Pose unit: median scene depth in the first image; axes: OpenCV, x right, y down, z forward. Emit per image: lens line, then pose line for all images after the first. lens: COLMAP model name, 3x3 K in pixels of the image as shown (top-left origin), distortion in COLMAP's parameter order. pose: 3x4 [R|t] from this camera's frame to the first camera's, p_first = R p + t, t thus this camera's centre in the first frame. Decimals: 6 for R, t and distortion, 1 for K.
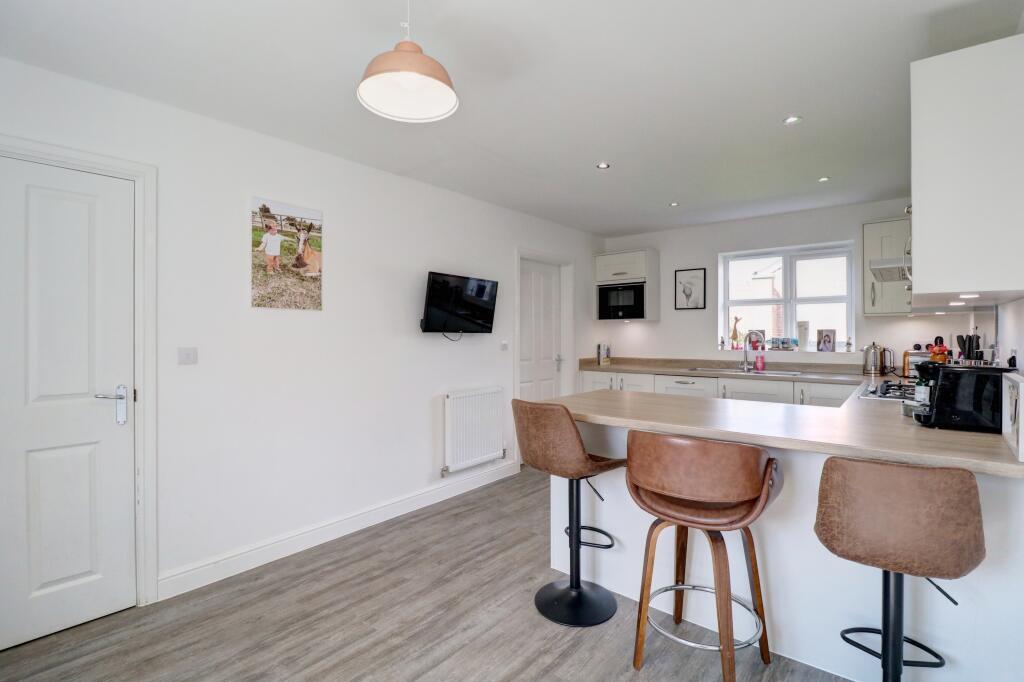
lens RADIAL K [[486.6, 0, 510.2], [0, 486.6, 339.0], [0, 0, 1]] dist [-0.001282, -0.000050]
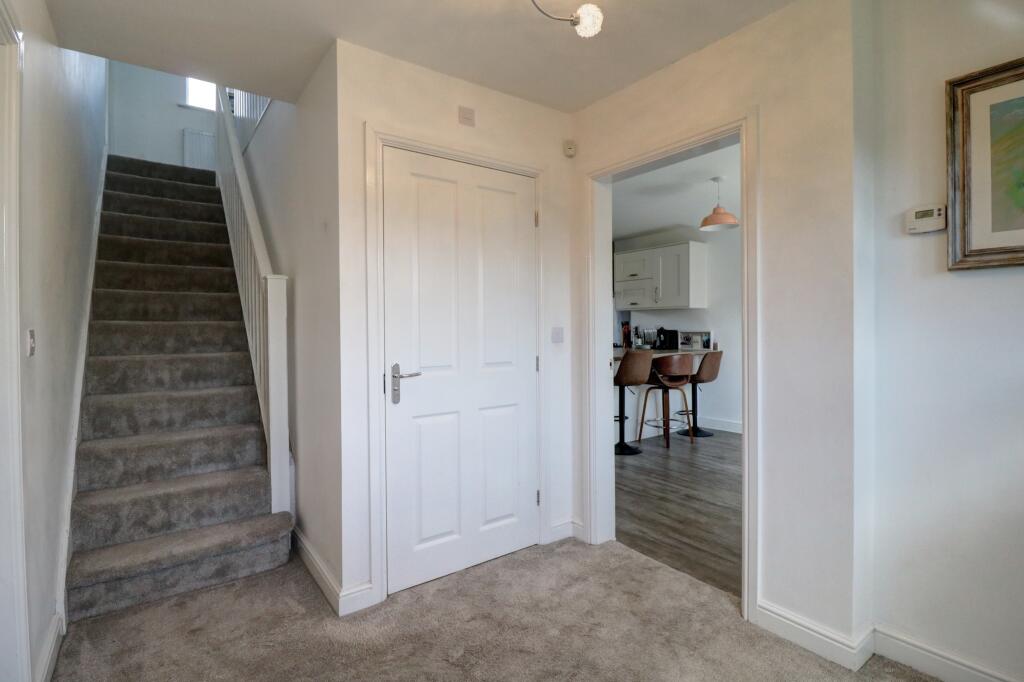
lens RADIAL K [[486.6, 0, 510.9], [0, 486.6, 334.5], [0, 0, 1]] dist [-0.001282, -0.000050]
pose [[0.230990, -0.012650, 0.972874, -2.274271], [0.007019, 0.999911, 0.011335, 0.025132], [-0.972931, 0.004211, 0.231059, 1.104325]]
